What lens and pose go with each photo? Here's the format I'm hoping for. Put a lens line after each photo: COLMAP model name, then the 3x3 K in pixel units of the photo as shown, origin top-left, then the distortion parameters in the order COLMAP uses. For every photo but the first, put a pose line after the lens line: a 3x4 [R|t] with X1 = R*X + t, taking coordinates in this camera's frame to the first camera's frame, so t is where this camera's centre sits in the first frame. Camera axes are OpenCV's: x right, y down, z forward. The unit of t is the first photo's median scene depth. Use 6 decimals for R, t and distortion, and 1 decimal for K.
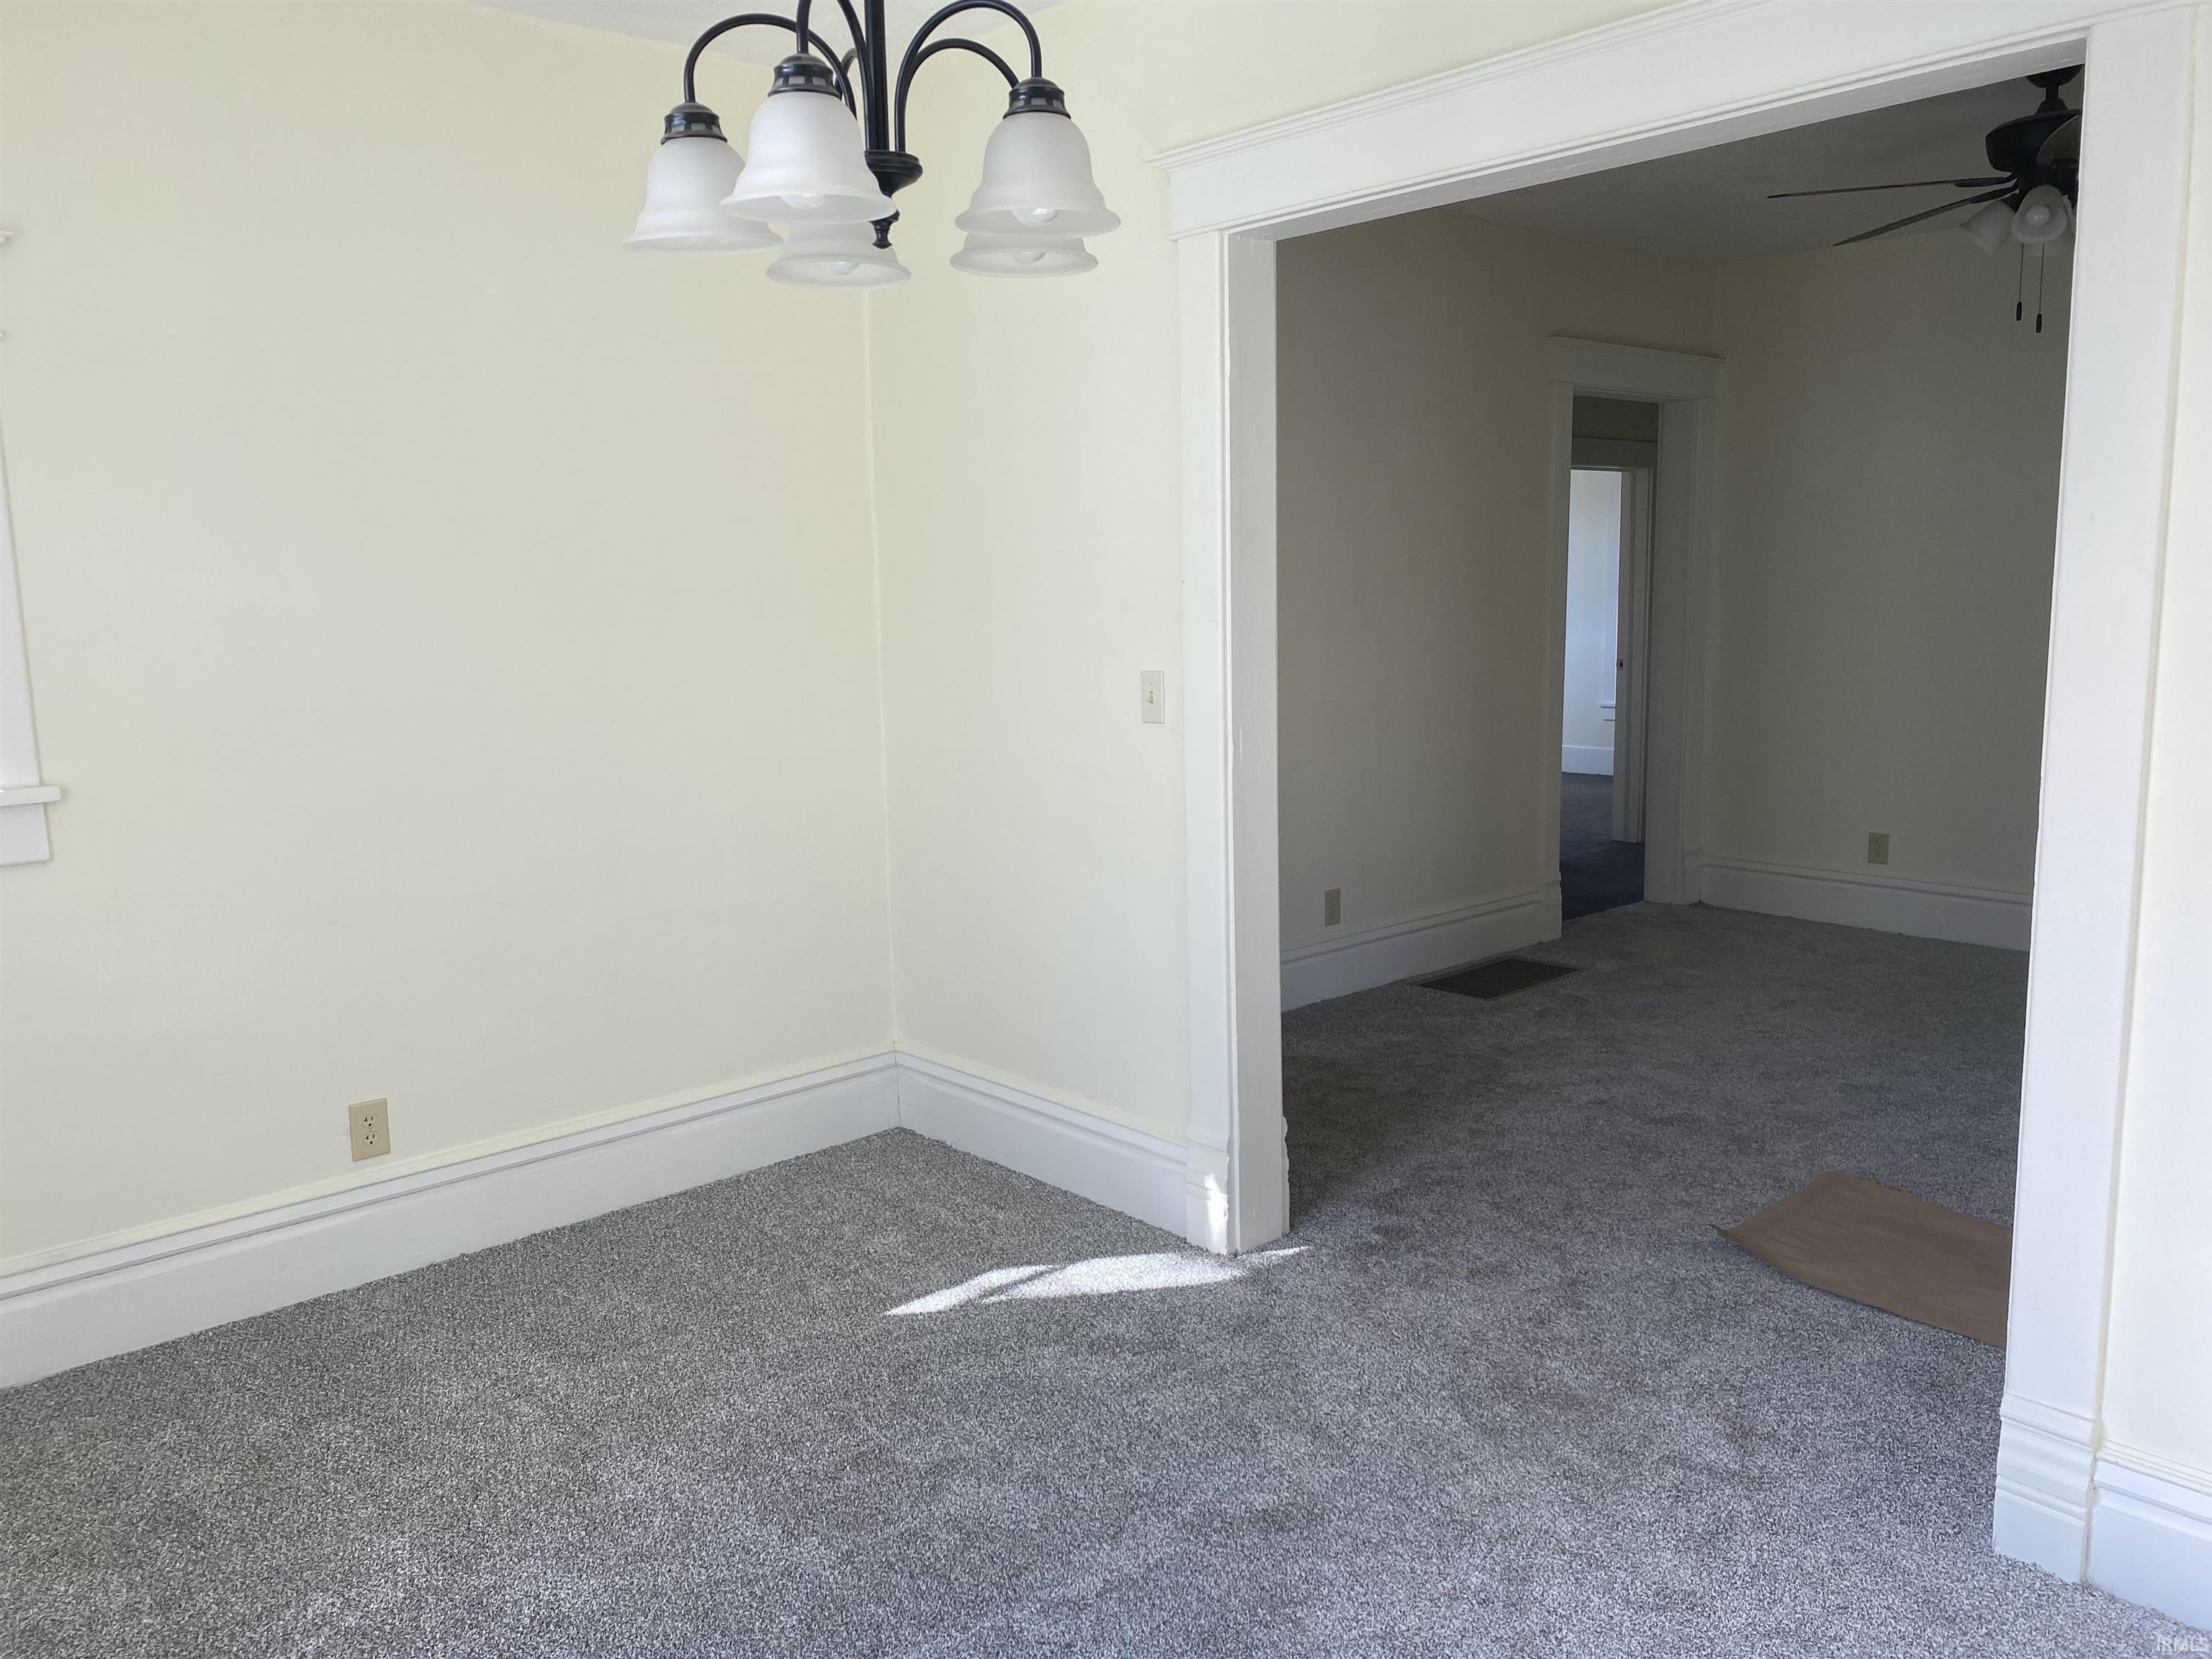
lens RADIAL K [[1722.1, 0, 1101.0], [0, 1722.1, 839.1], [0, 0, 1]] dist [0.042083, -0.009900]
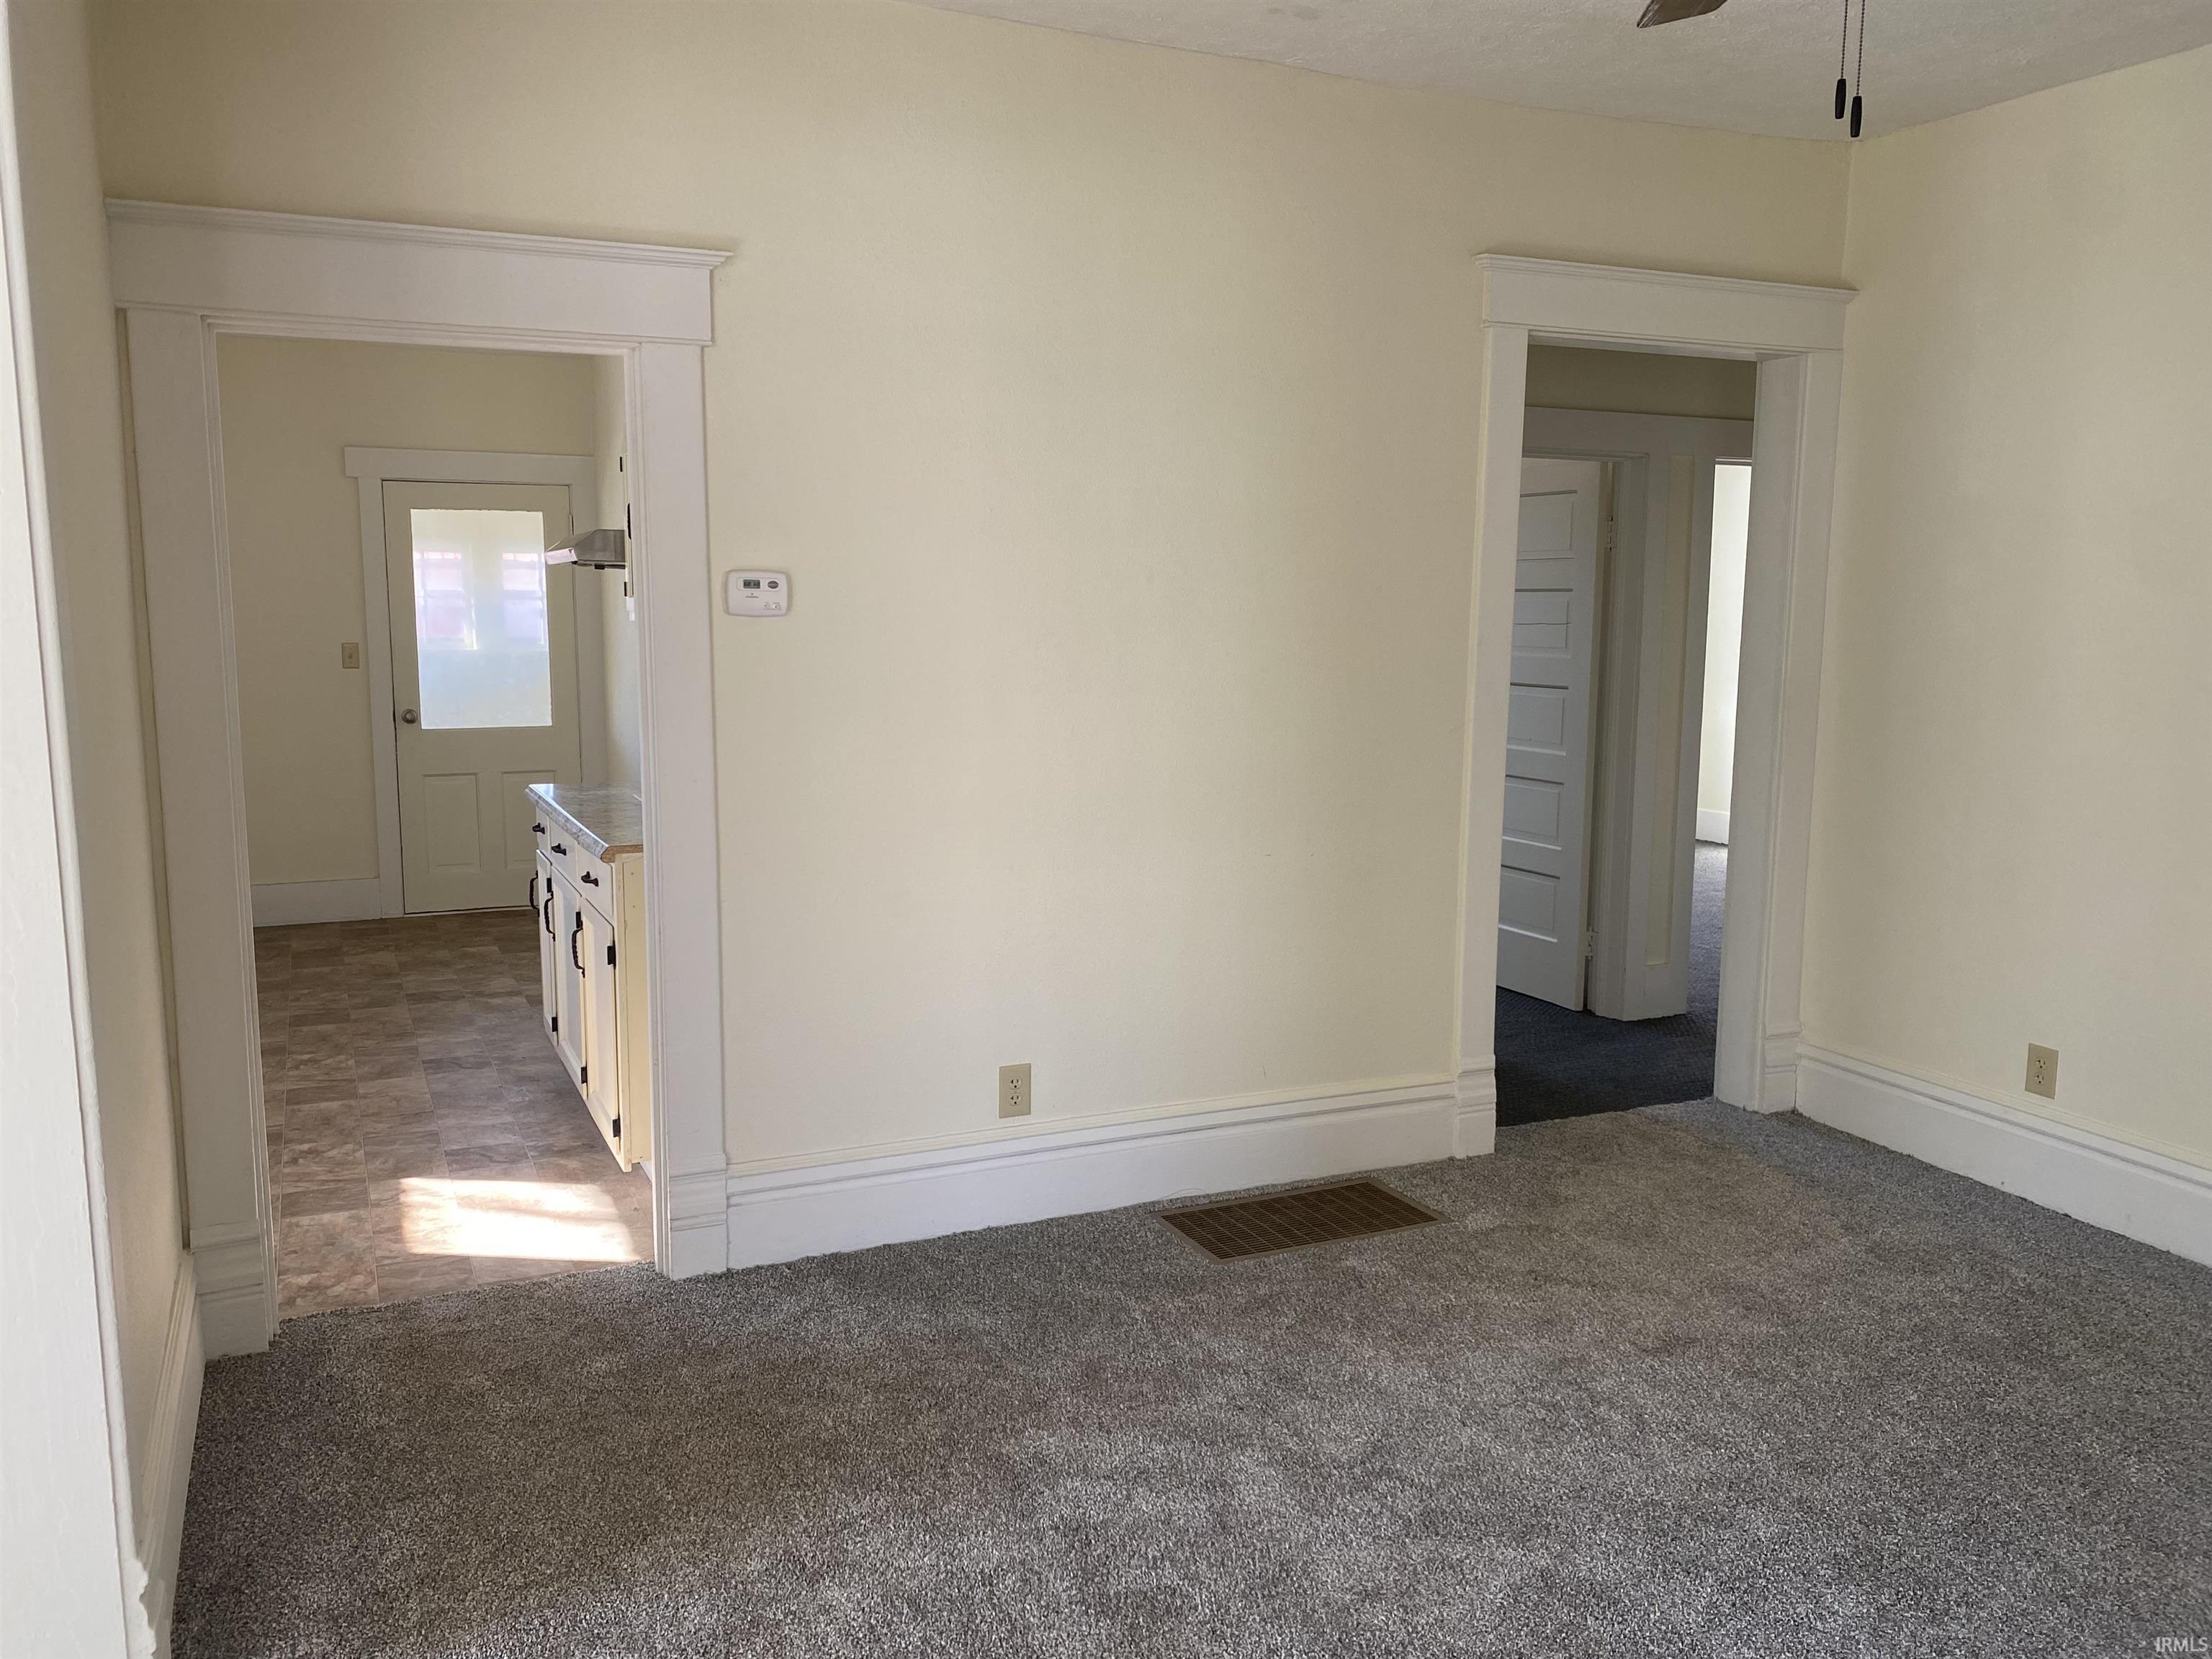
lens RADIAL K [[1722.1, 0, 1108.3], [0, 1722.1, 820.4], [0, 0, 1]] dist [0.042083, -0.009900]
pose [[0.948708, 0.065249, -0.309347, 0.326661], [-0.070684, 0.997478, -0.006379, -0.057306], [0.308151, 0.027918, 0.950928, 0.314992]]
